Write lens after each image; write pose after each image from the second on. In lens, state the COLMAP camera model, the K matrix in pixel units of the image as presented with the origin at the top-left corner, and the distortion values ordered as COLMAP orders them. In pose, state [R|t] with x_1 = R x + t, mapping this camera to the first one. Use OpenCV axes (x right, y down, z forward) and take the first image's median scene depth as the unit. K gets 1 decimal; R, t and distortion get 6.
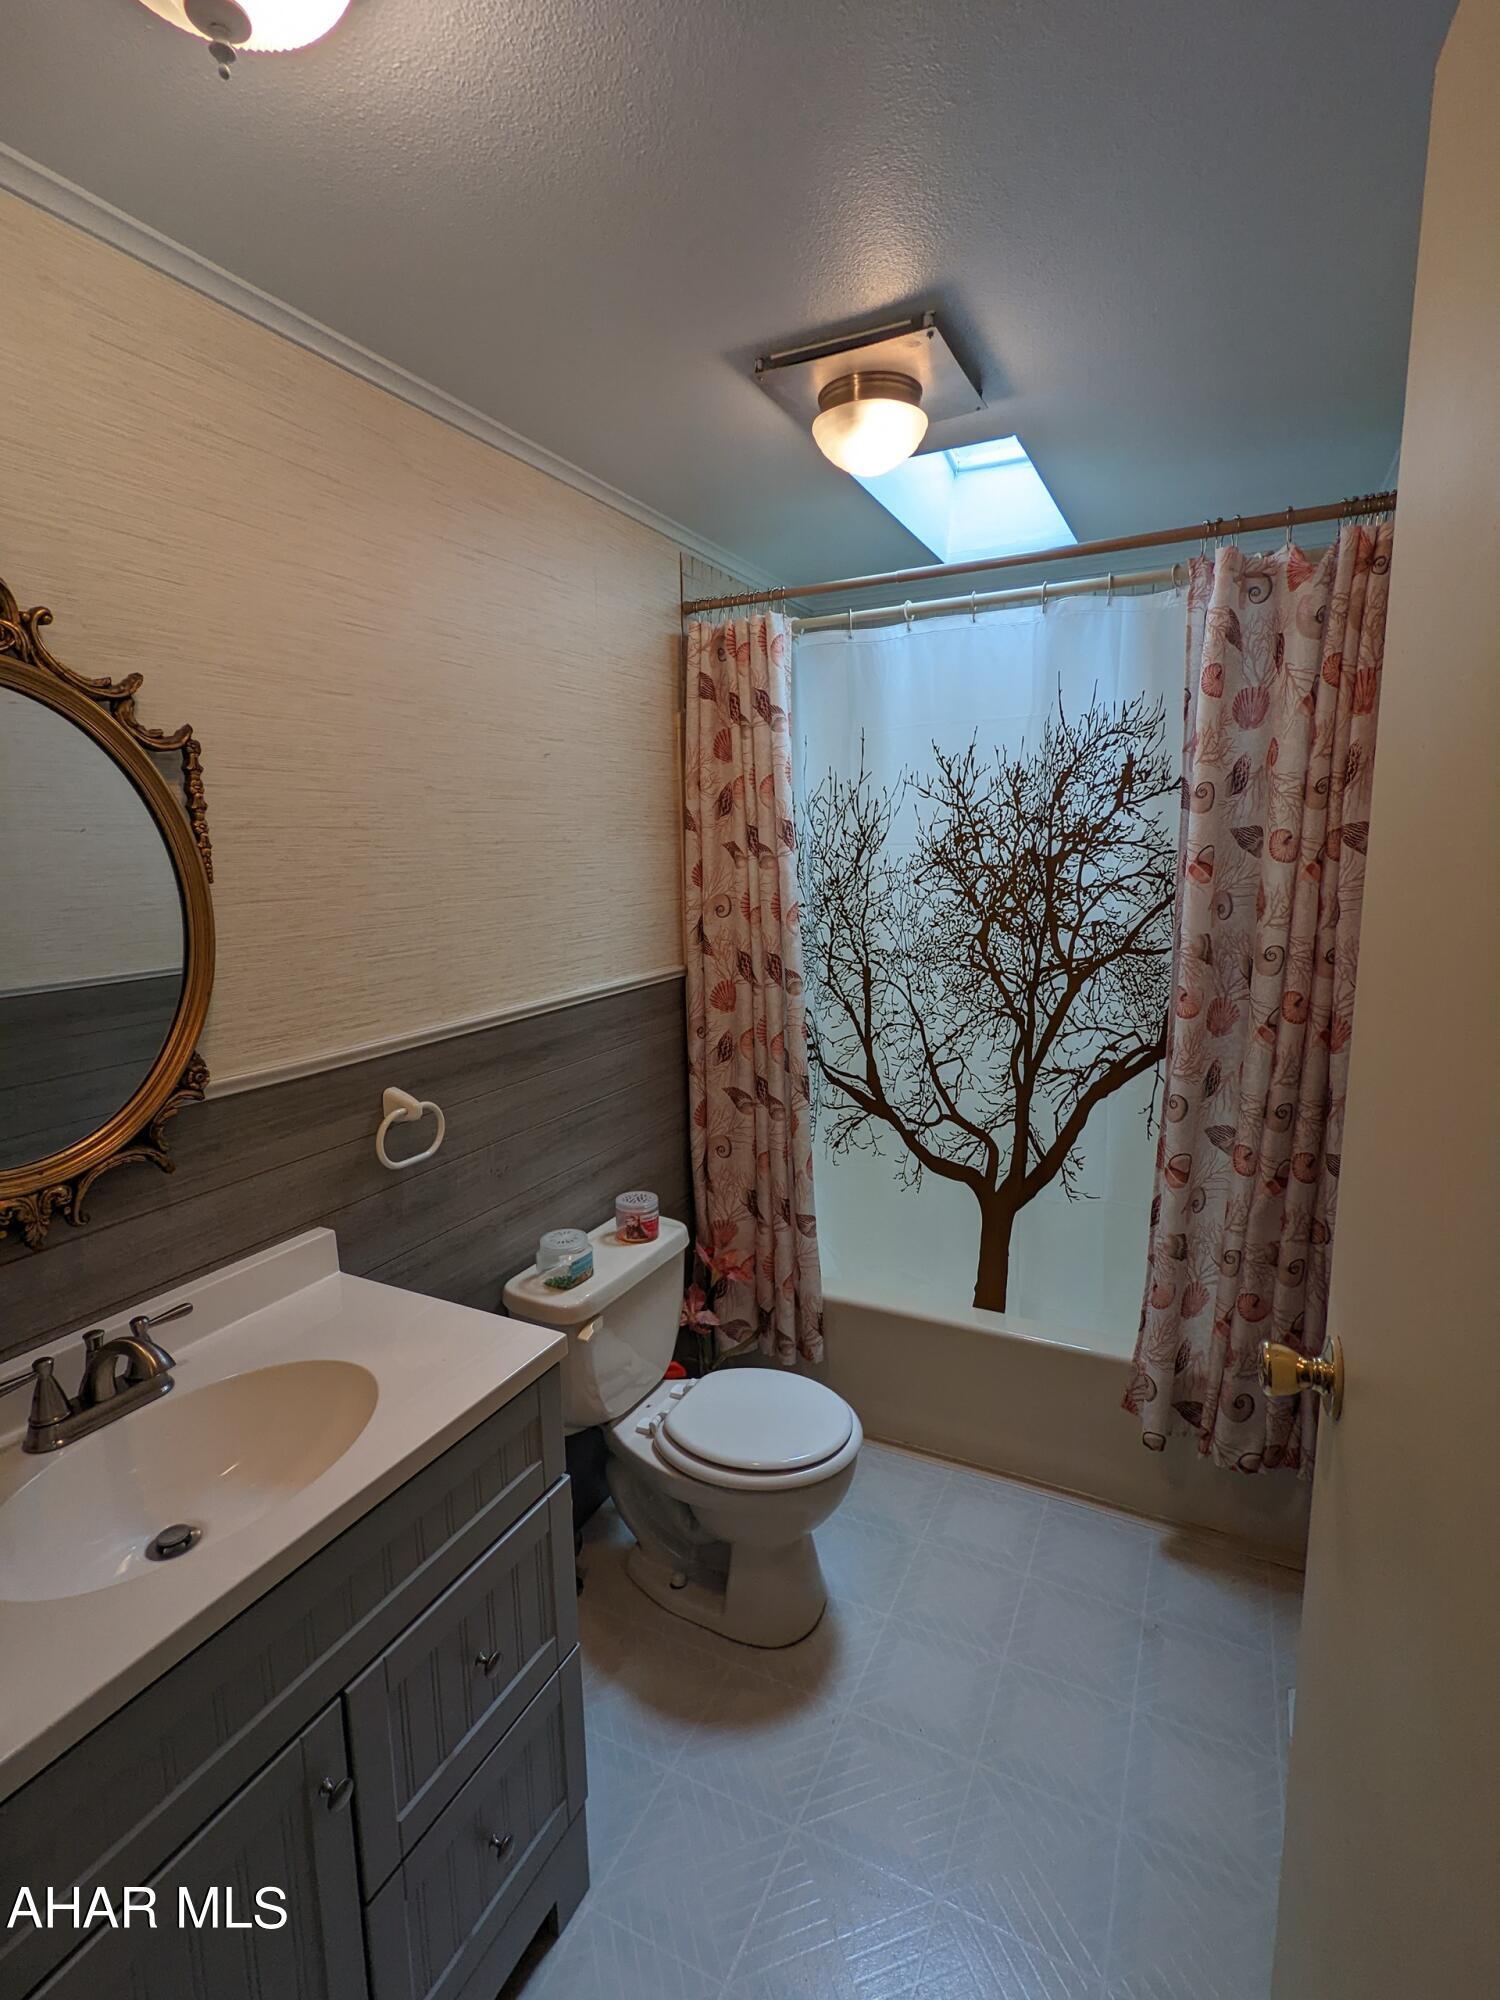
lens RADIAL K [[953.9, 0, 743.7], [0, 953.9, 999.6], [0, 0, 1]] dist [-0.002850, 0.002391]
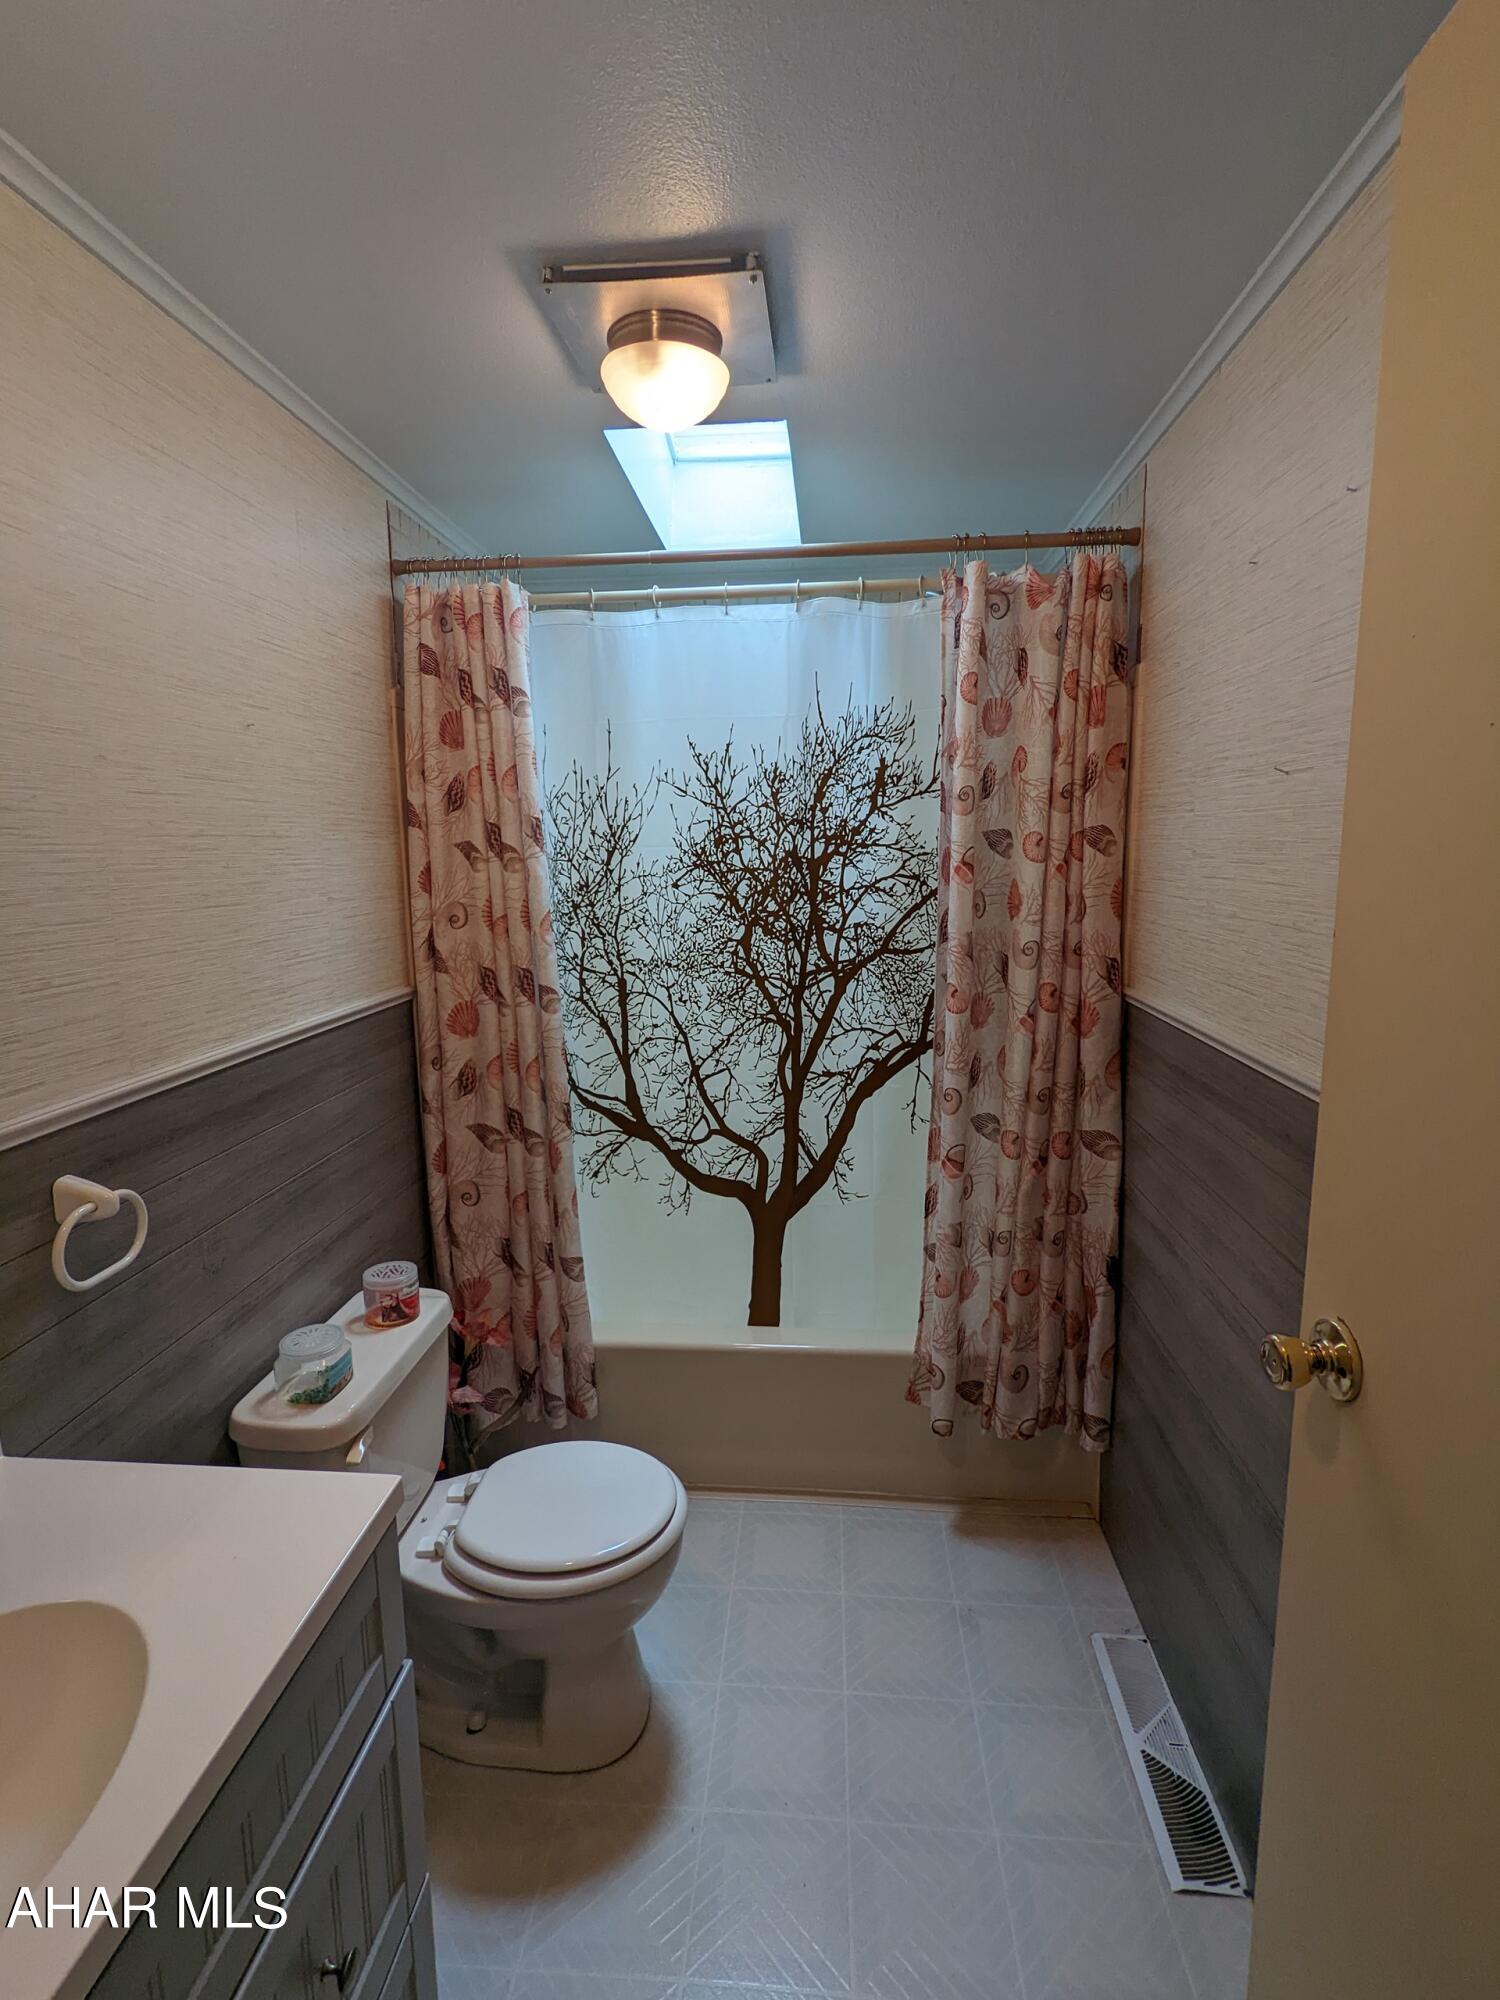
lens RADIAL K [[953.9, 0, 752.3], [0, 953.9, 998.0], [0, 0, 1]] dist [-0.002850, 0.002391]
pose [[0.925086, -0.052366, 0.376130, -0.119172], [0.057978, 0.998311, -0.003606, -0.005720], [-0.375306, 0.025143, 0.926560, 0.113771]]
